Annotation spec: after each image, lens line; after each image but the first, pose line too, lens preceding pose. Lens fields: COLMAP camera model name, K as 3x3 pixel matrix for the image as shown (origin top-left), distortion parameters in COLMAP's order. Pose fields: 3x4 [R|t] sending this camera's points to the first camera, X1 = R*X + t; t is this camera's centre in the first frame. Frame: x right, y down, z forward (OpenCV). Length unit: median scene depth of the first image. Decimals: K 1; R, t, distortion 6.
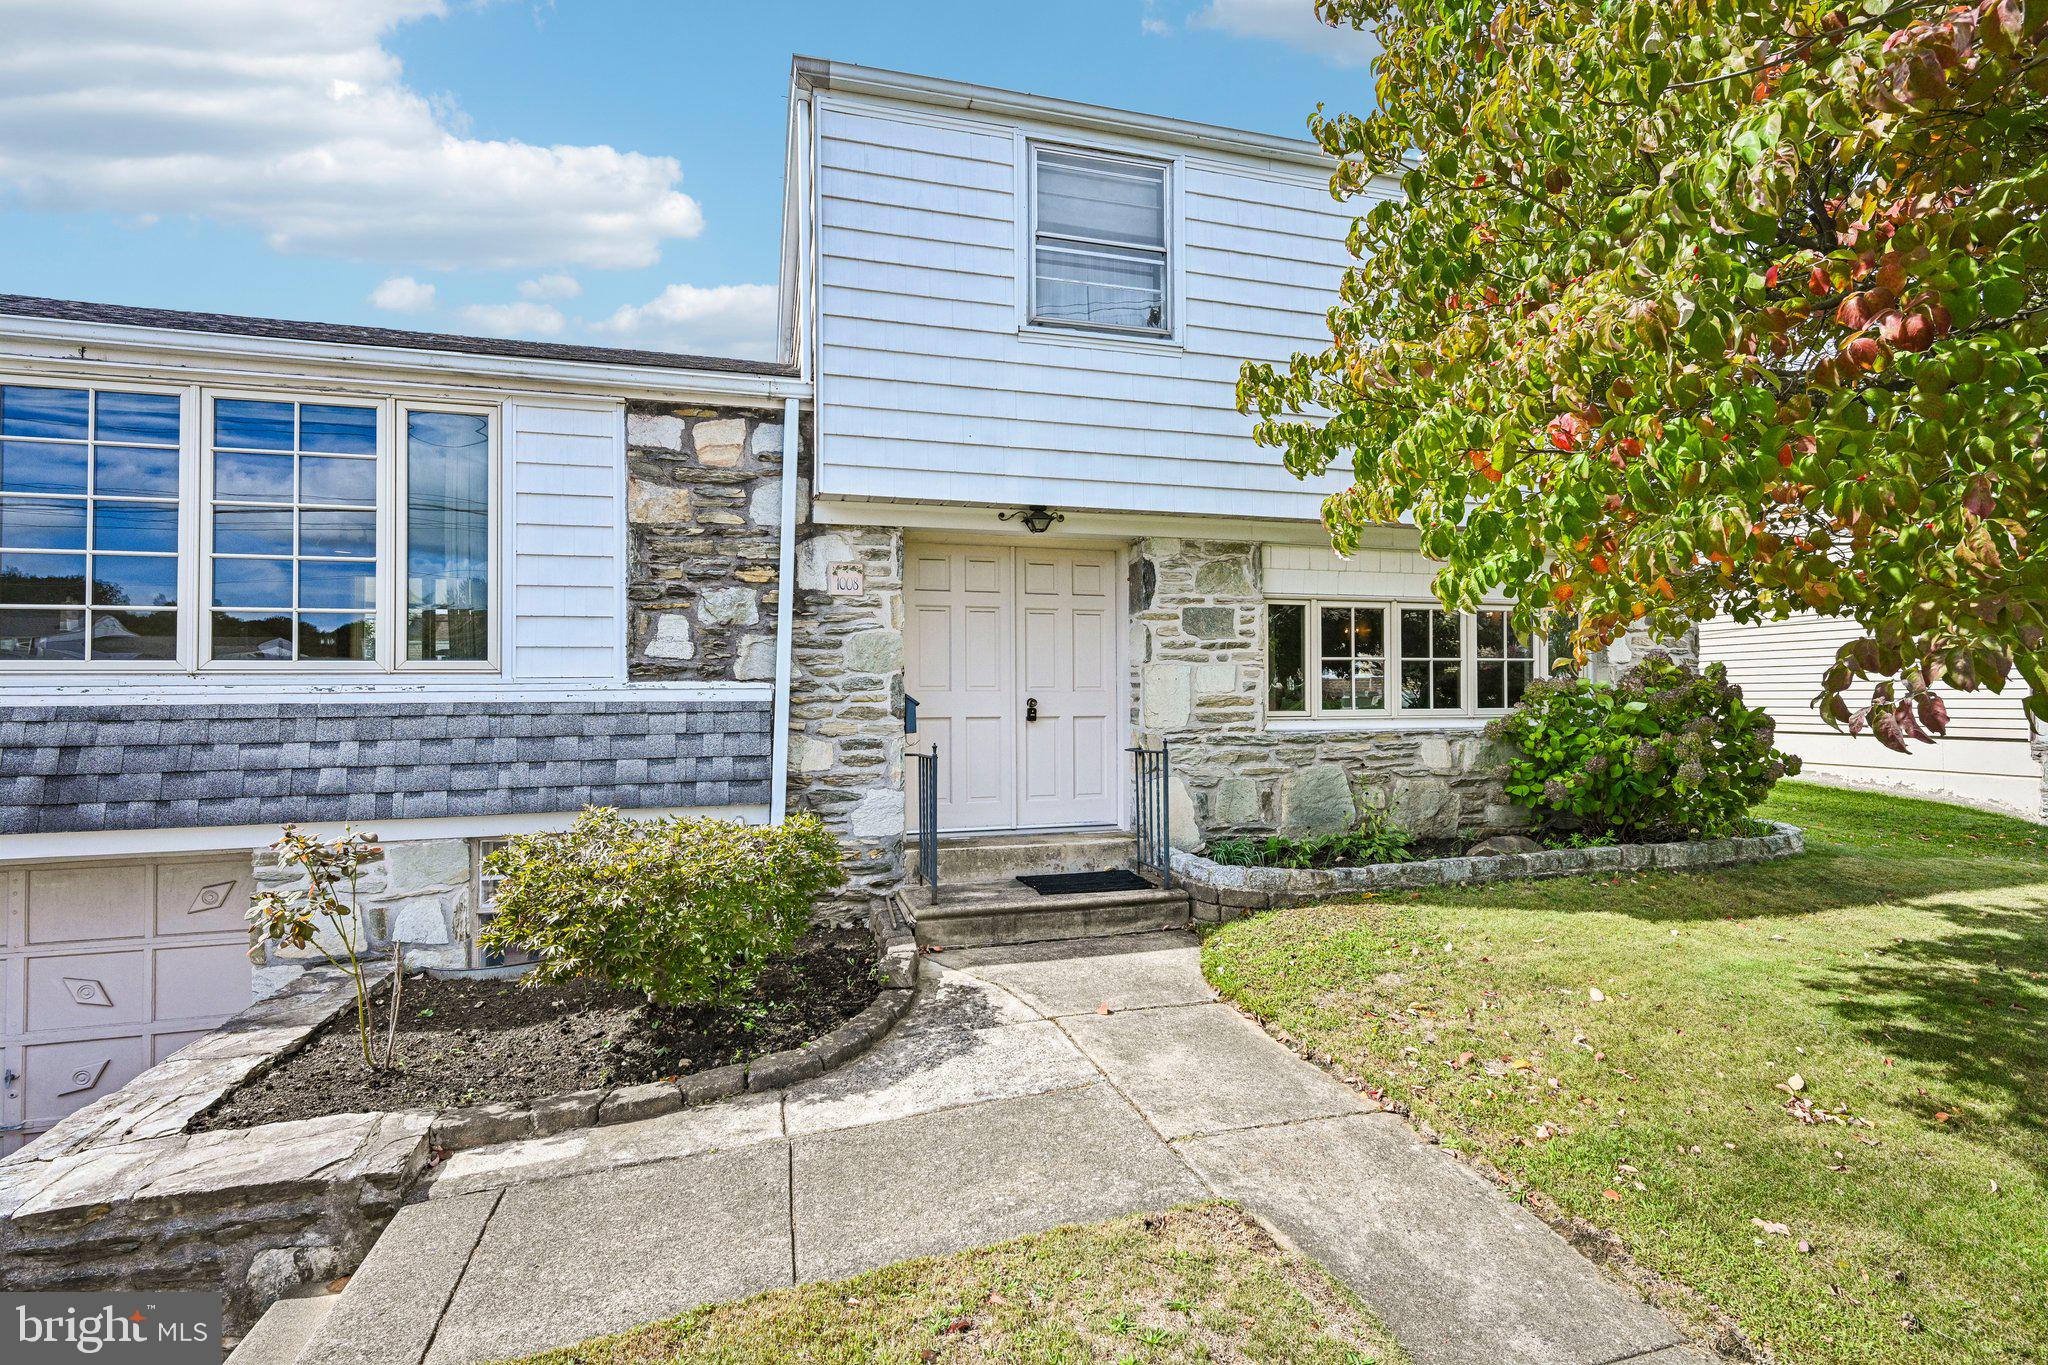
lens RADIAL K [[924.7, 0, 1027.1], [0, 924.7, 683.3], [0, 0, 1]] dist [-0.001390, -0.000191]
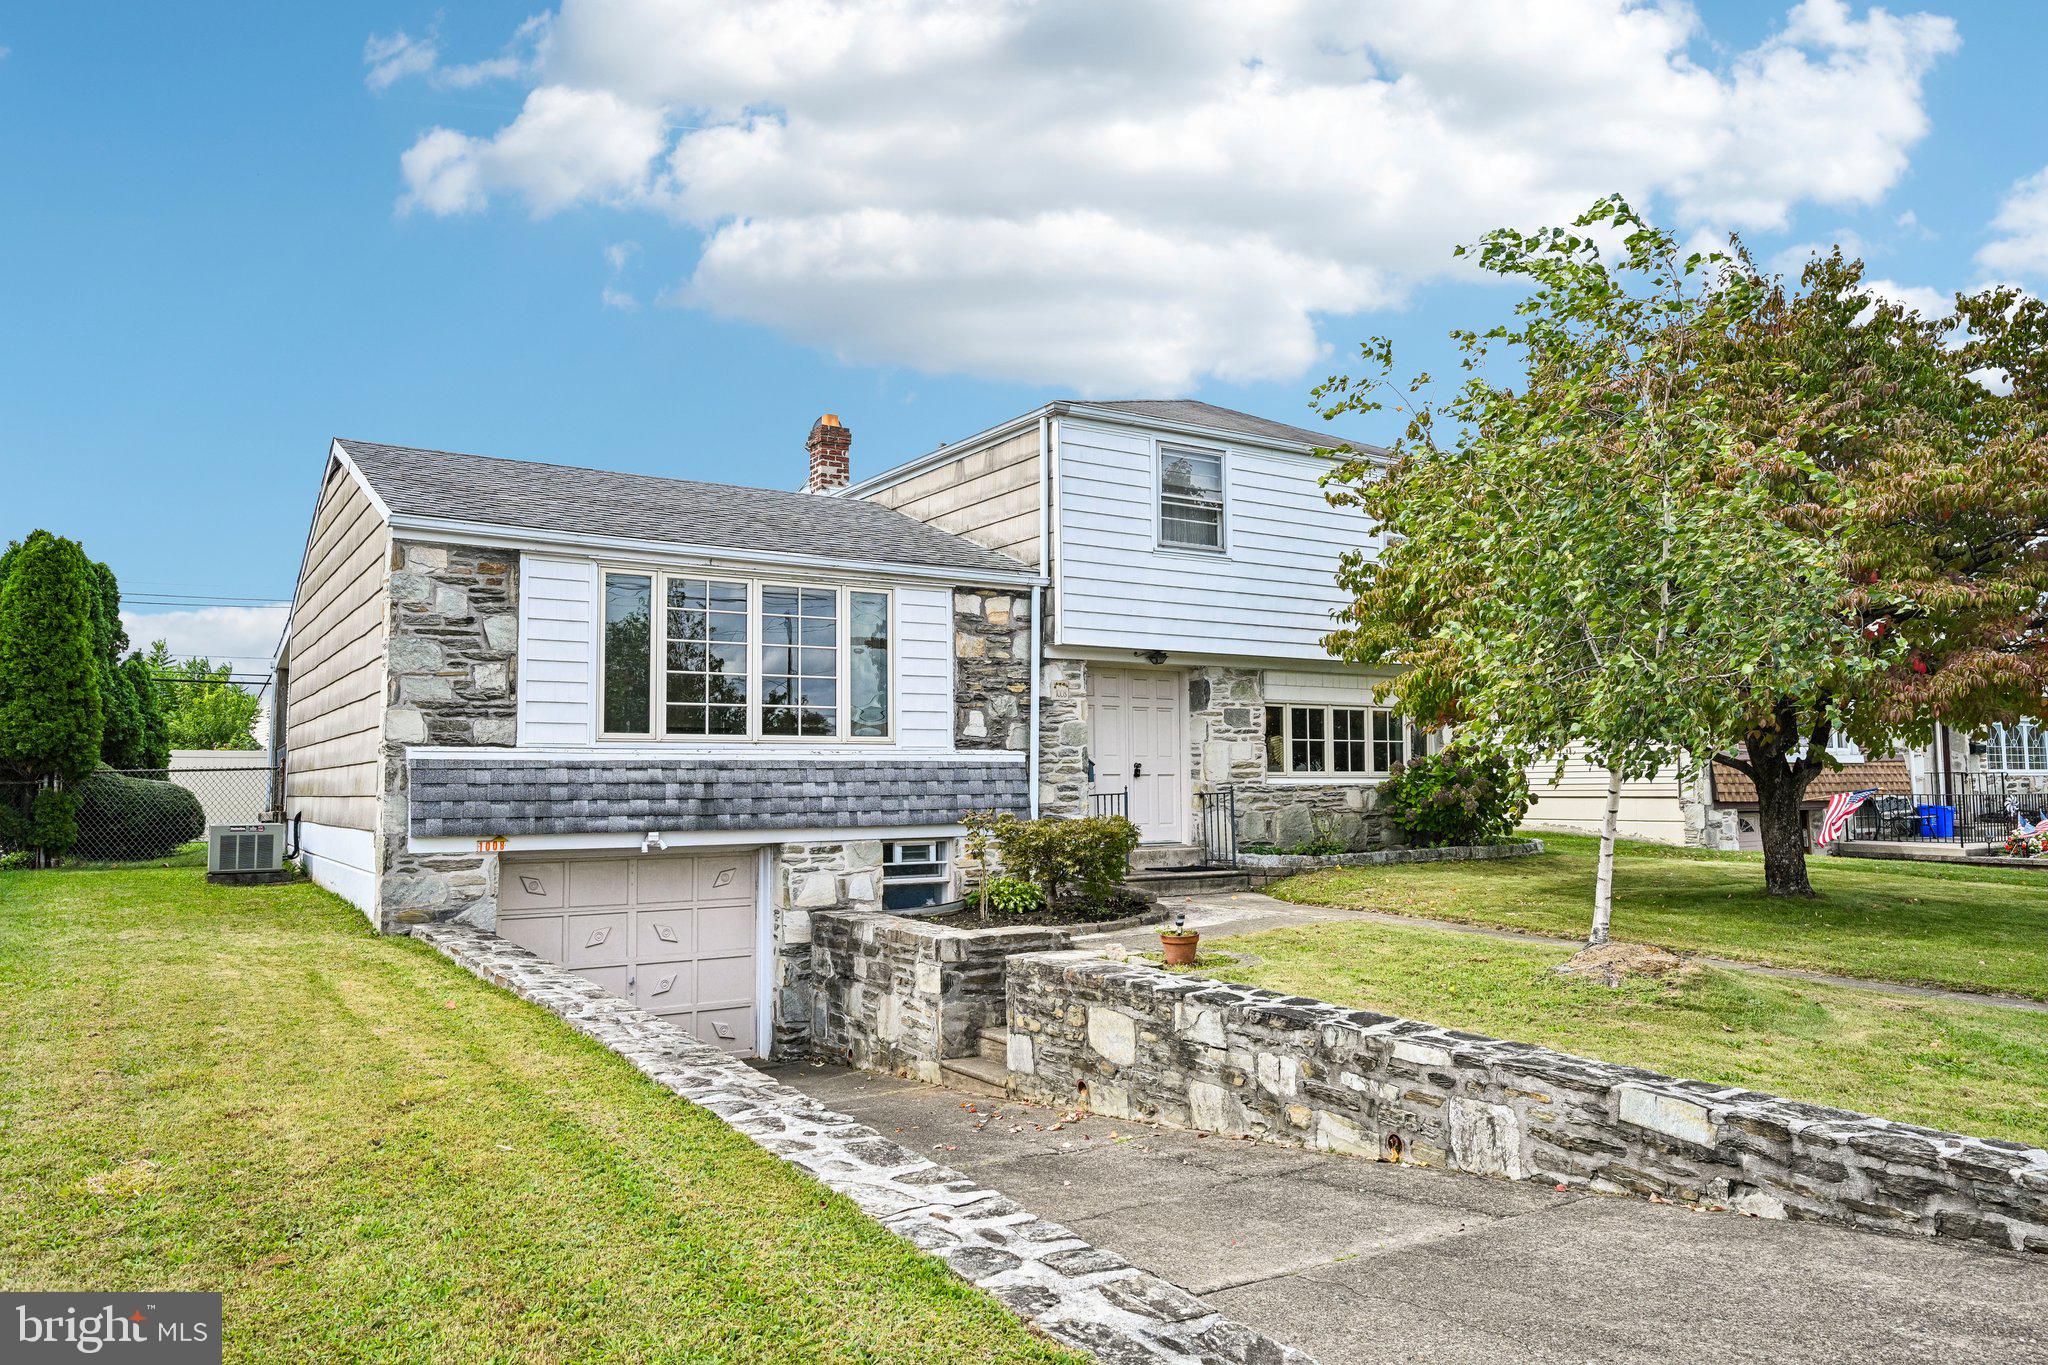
lens RADIAL K [[1382.0, 0, 1021.0], [0, 1382.0, 683.1], [0, 0, 1]] dist [-0.006396, 0.000118]
pose [[0.955632, 0.021765, 0.293759, -1.044649], [-0.003164, 0.997968, -0.063645, 0.036534], [-0.294547, 0.059892, 0.953758, -1.448591]]
